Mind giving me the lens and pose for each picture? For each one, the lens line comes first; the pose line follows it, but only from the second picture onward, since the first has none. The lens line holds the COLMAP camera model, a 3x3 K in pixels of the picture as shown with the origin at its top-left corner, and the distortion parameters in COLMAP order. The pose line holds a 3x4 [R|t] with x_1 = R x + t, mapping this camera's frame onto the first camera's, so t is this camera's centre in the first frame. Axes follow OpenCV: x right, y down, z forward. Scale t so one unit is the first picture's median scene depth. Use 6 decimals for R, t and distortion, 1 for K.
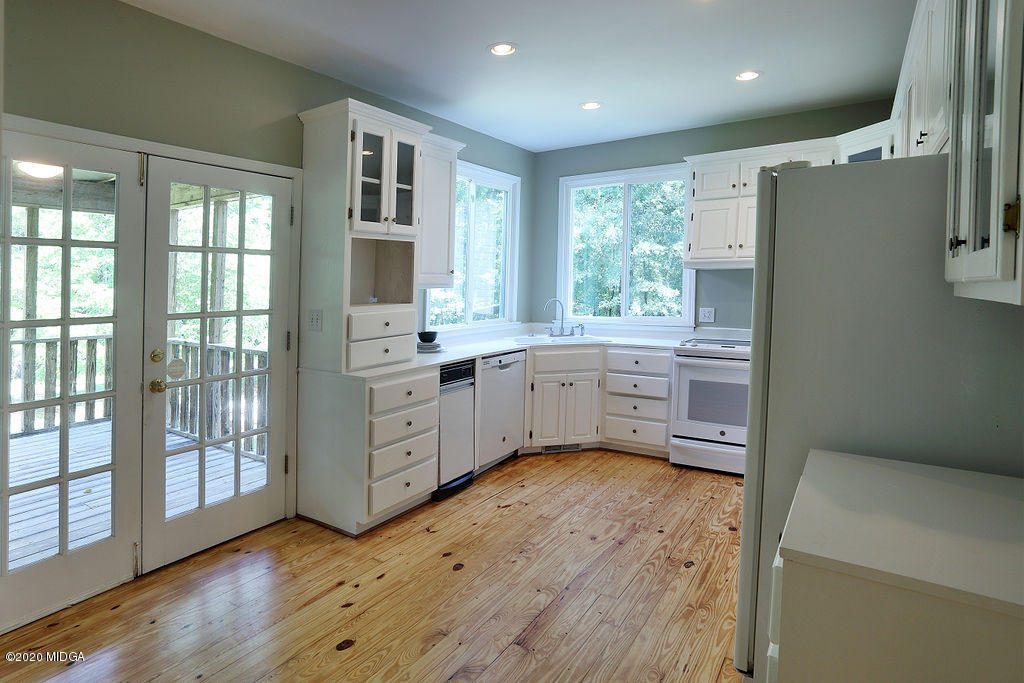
lens RADIAL K [[562.8, 0, 512.0], [0, 562.8, 341.5], [0, 0, 1]] dist [-0.000065, 0.000003]
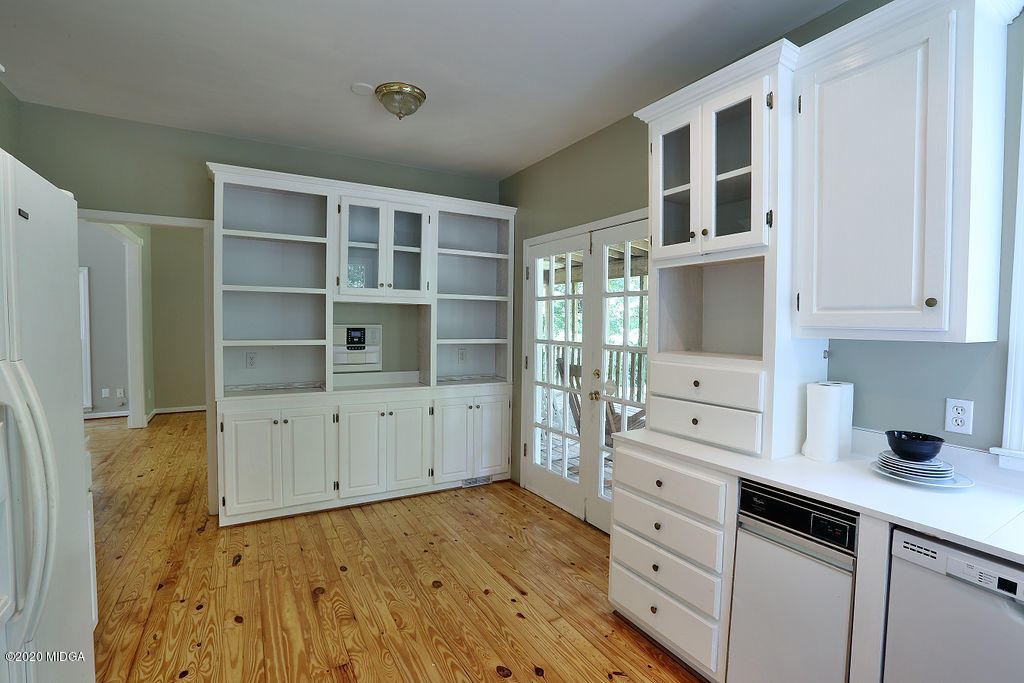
lens RADIAL K [[512.5, 0, 512.0], [0, 512.5, 341.5], [0, 0, 1]] dist [-0.005015, -0.000453]
pose [[-0.485447, 0.042390, -0.873238, 0.449053], [-0.098611, 0.989795, 0.102867, -0.127109], [0.868687, 0.136048, -0.476313, 1.113895]]
